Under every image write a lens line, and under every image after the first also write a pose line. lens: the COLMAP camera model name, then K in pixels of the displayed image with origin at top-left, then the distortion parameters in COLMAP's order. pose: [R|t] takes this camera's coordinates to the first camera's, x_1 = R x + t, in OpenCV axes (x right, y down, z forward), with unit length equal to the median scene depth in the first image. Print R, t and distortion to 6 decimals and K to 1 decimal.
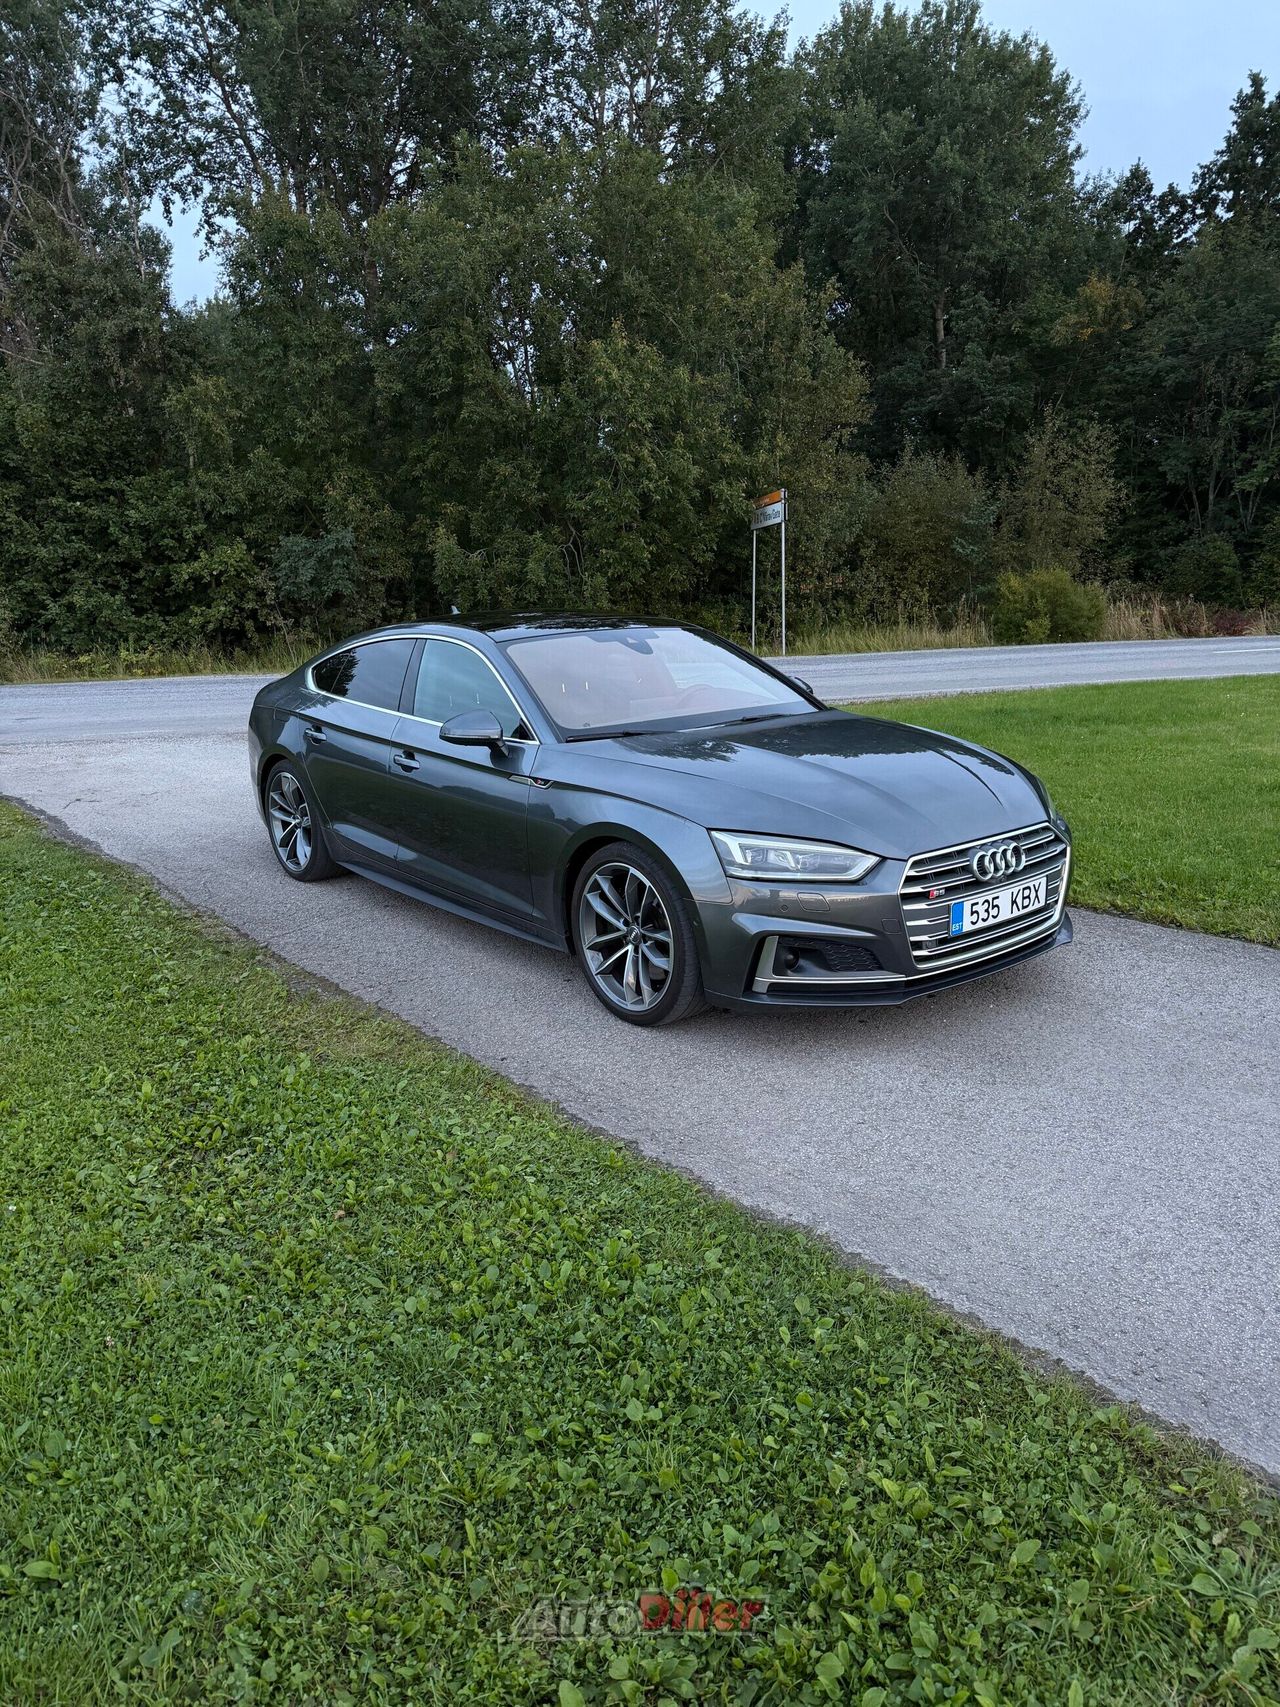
lens RADIAL K [[1227.6, 0, 639.7], [0, 1227.6, 895.7], [0, 0, 1]] dist [0.026080, -0.017850]
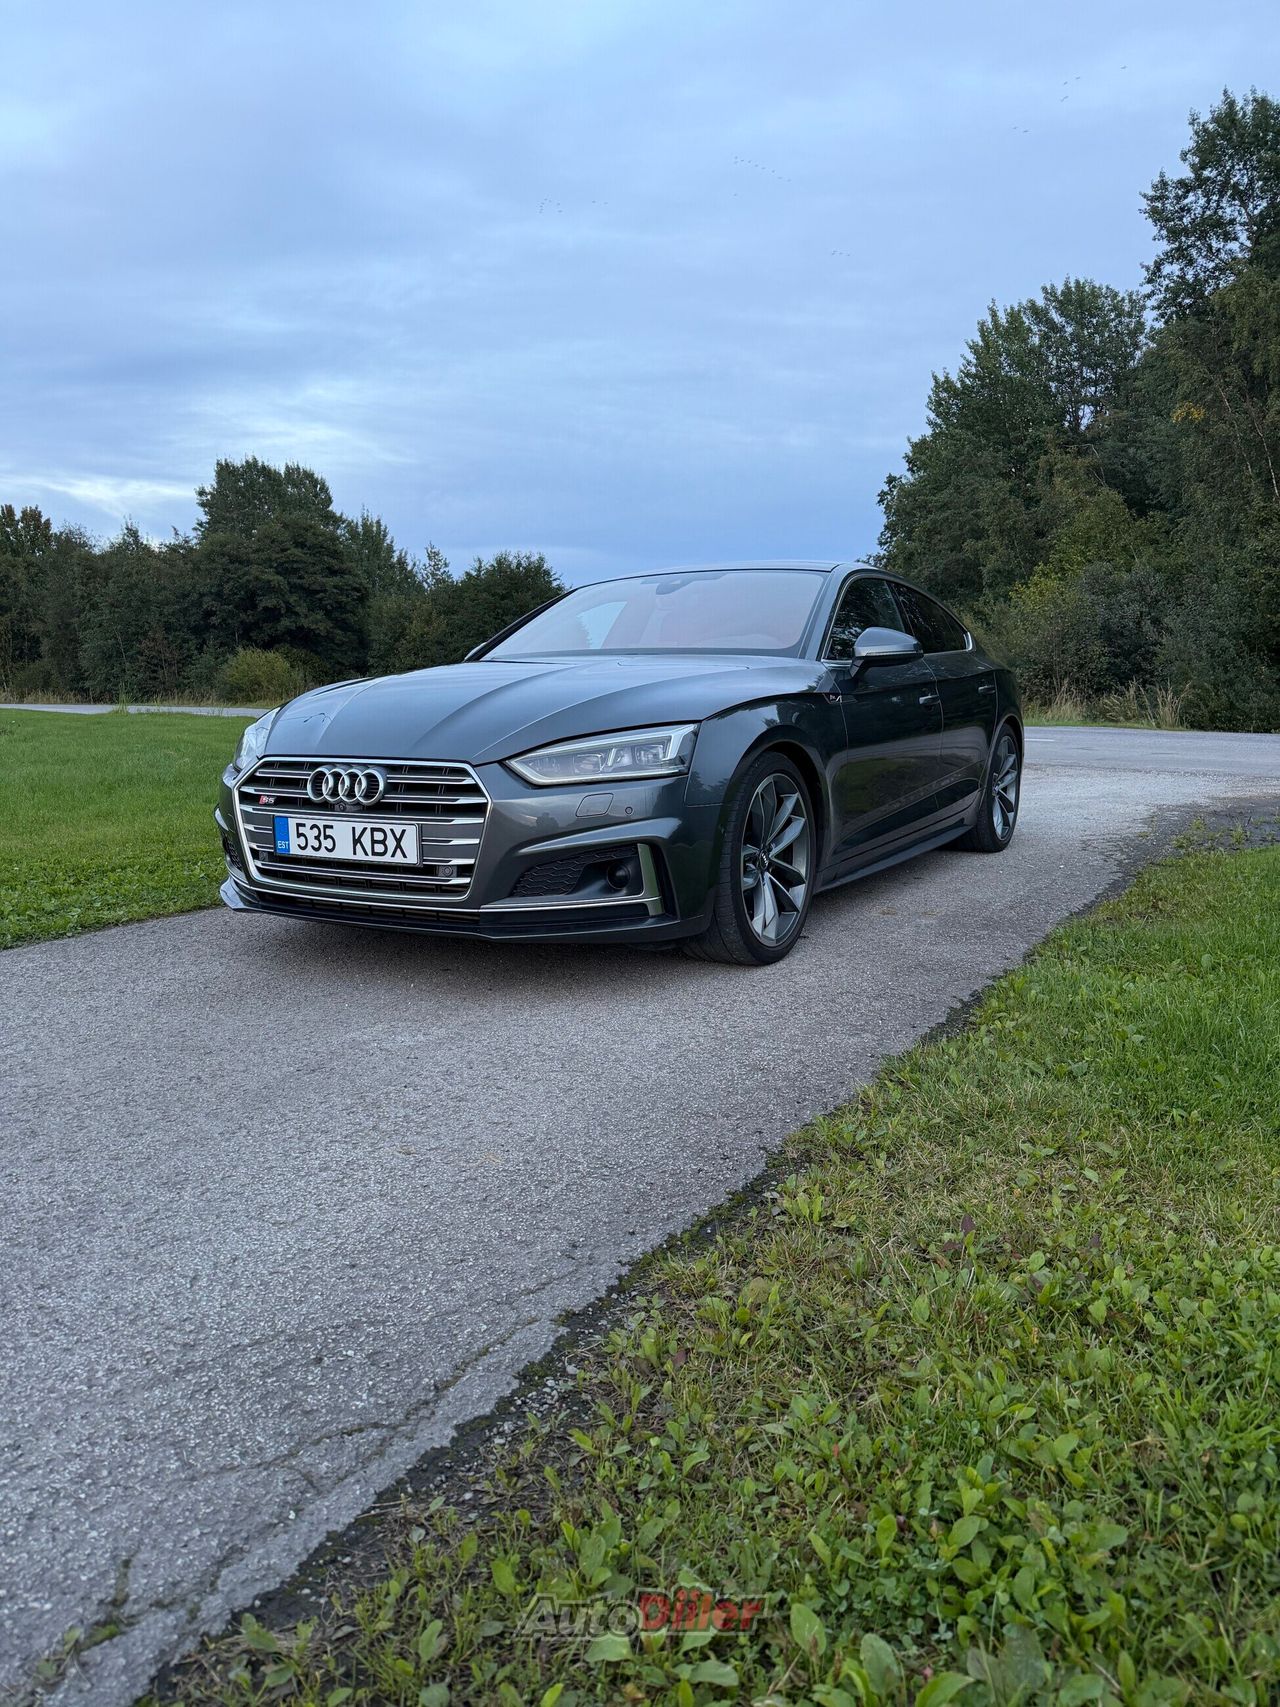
lens RADIAL K [[1227.6, 0, 639.7], [0, 1227.6, 895.7], [0, 0, 1]] dist [0.026080, -0.017850]
pose [[0.361717, 0.180927, -0.914563, 1.113669], [-0.243508, 0.965270, 0.094649, -0.081680], [0.899925, 0.188467, 0.393212, 0.851153]]
